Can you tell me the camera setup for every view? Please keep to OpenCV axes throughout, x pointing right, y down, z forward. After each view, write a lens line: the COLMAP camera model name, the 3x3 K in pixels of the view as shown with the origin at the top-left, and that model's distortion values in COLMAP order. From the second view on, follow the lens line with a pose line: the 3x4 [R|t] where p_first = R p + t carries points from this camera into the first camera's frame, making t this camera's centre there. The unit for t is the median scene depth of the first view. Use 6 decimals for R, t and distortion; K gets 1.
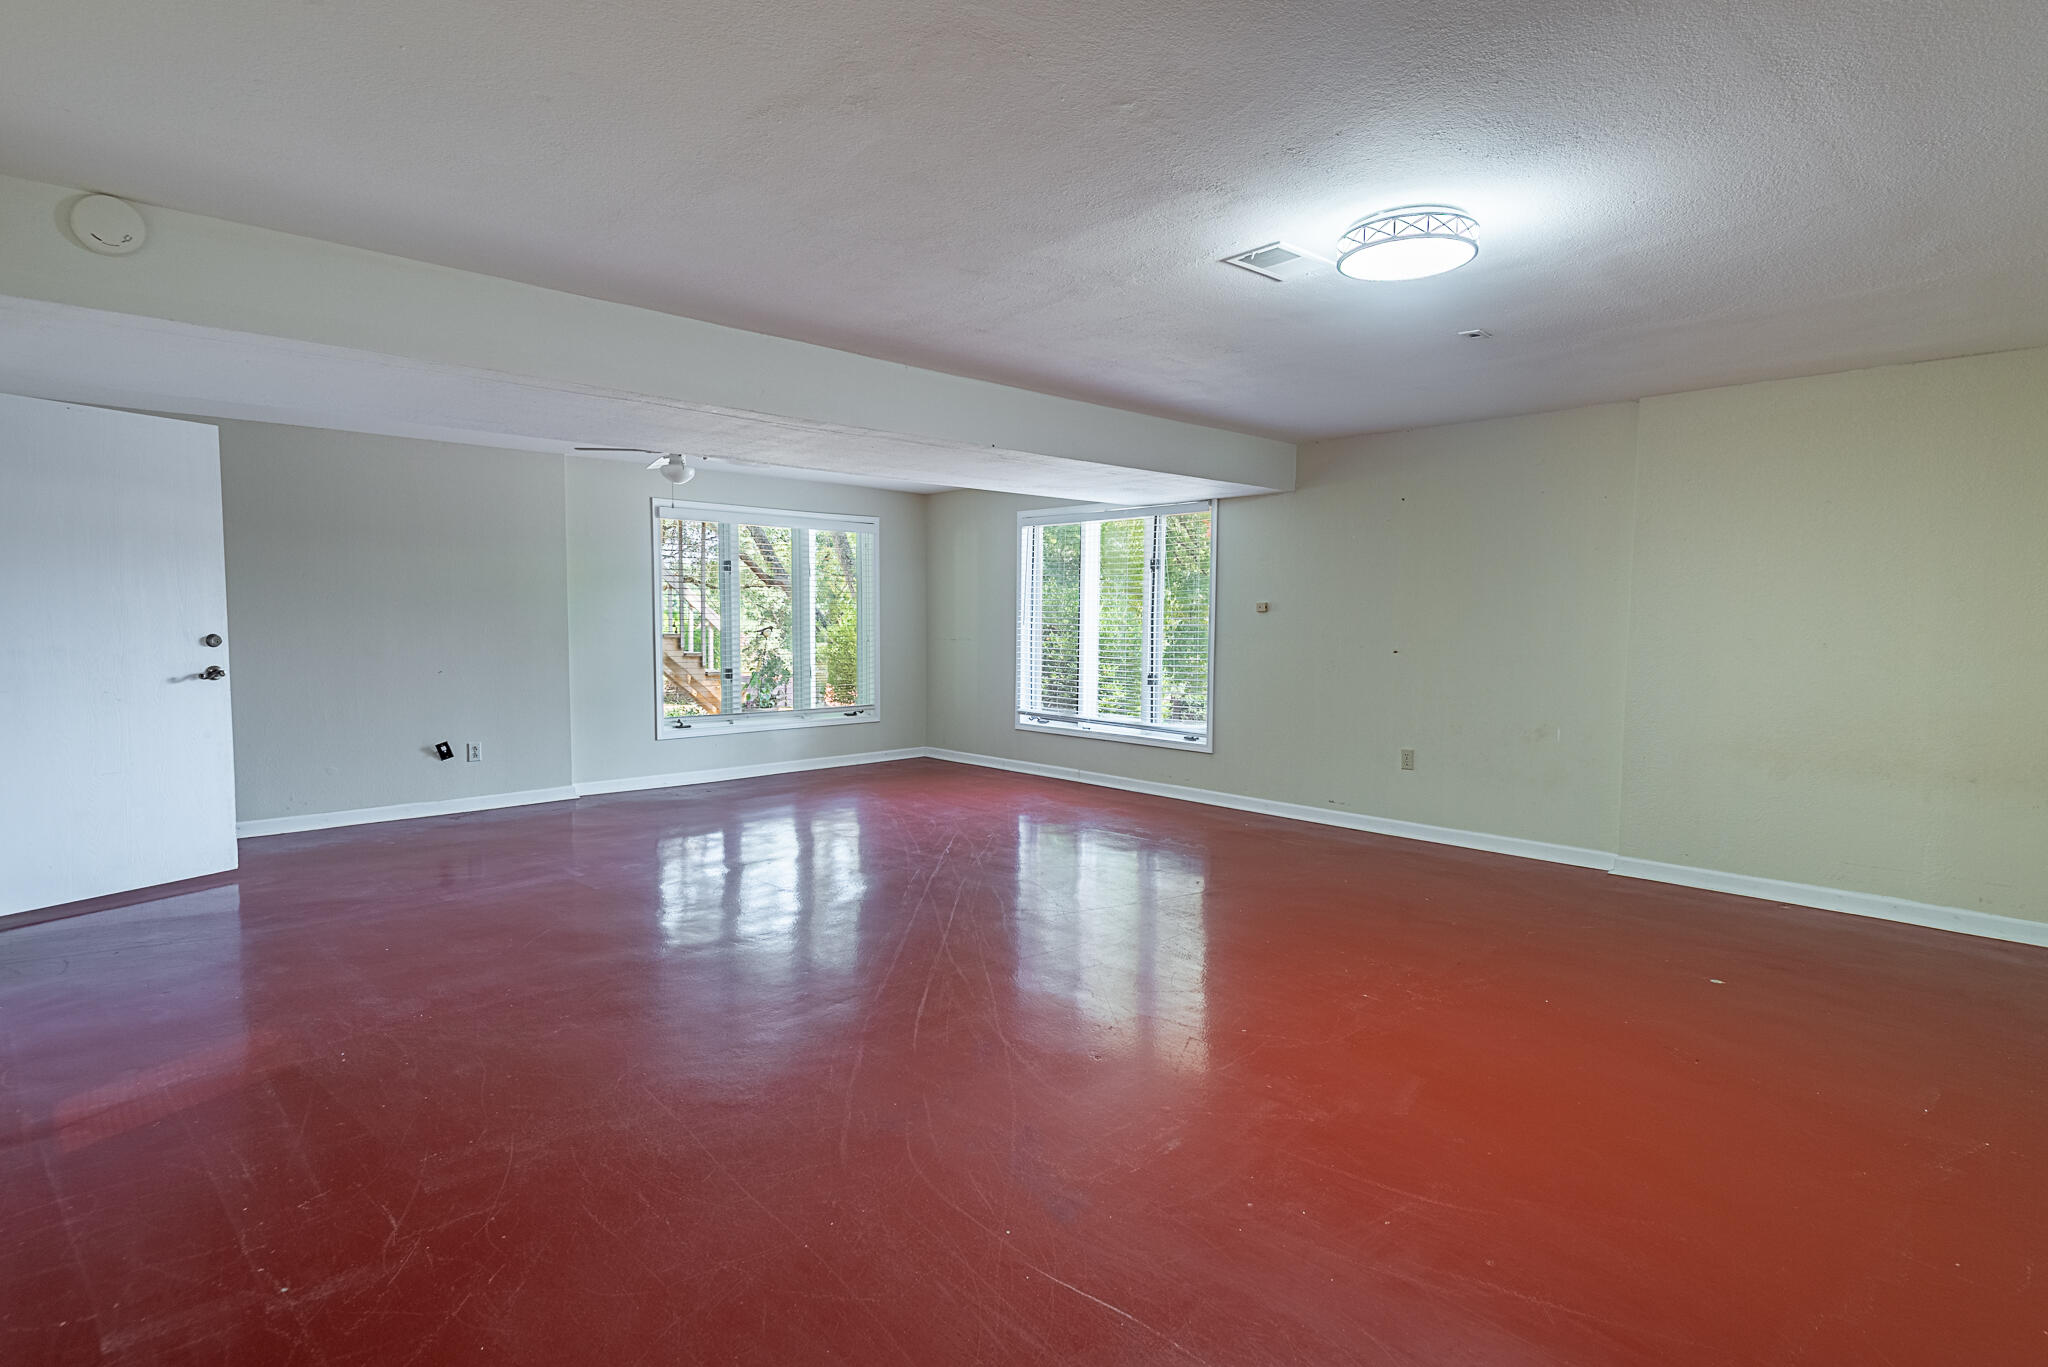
lens RADIAL K [[939.2, 0, 1020.7], [0, 939.2, 679.9], [0, 0, 1]] dist [0.033342, -0.023280]
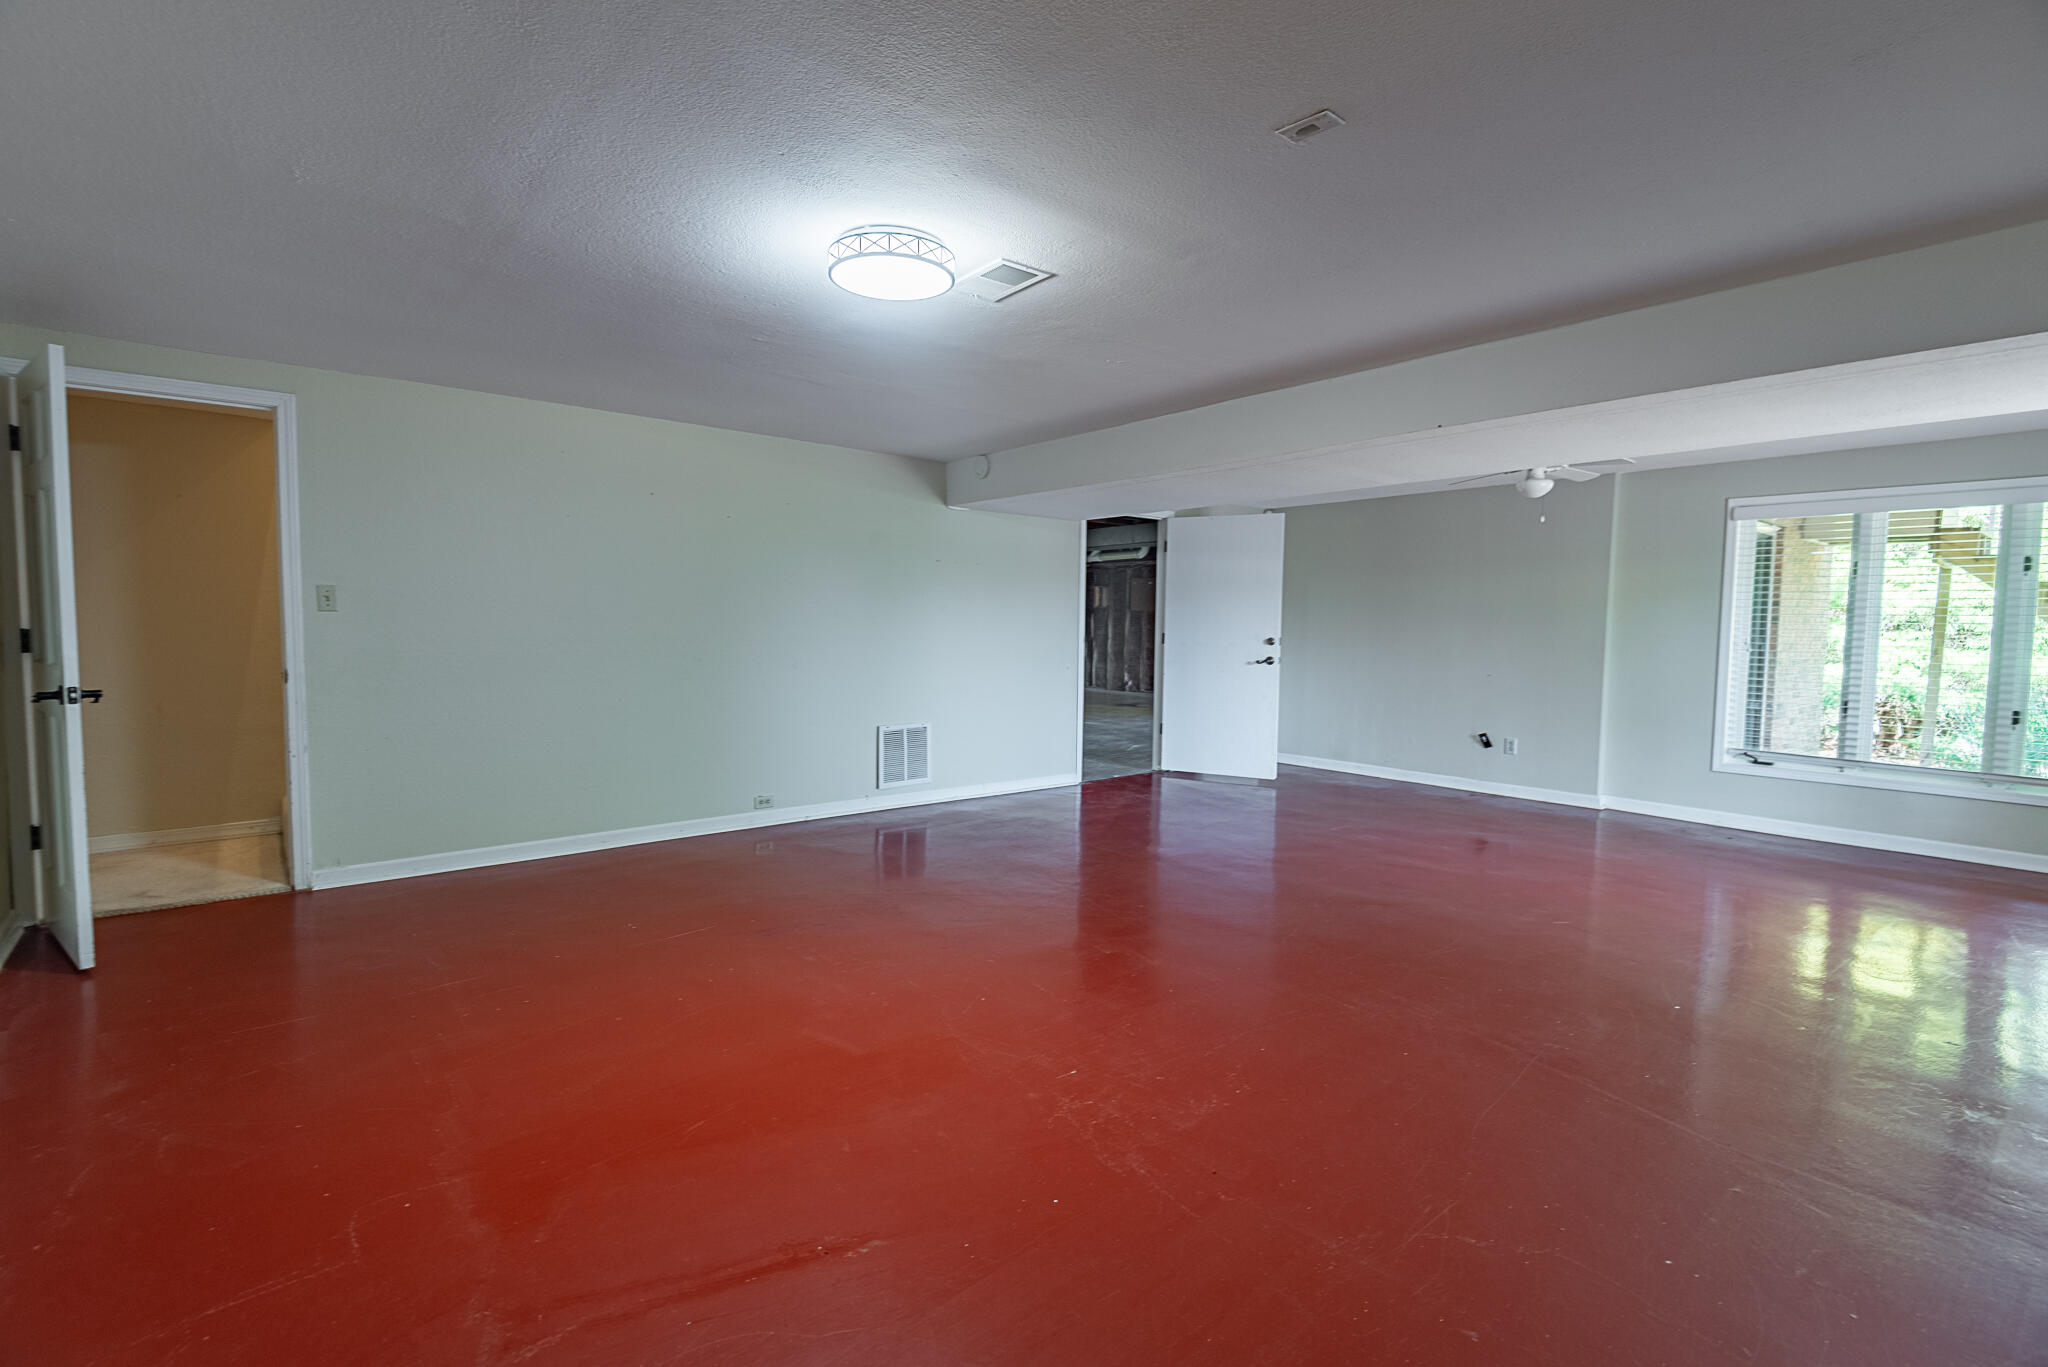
lens RADIAL K [[939.2, 0, 1020.7], [0, 939.2, 679.9], [0, 0, 1]] dist [0.033342, -0.023280]
pose [[-0.035967, 0.056228, -0.997770, 0.829966], [-0.075251, 0.995429, 0.058809, -0.038260], [0.996516, 0.077199, -0.031571, 0.607965]]
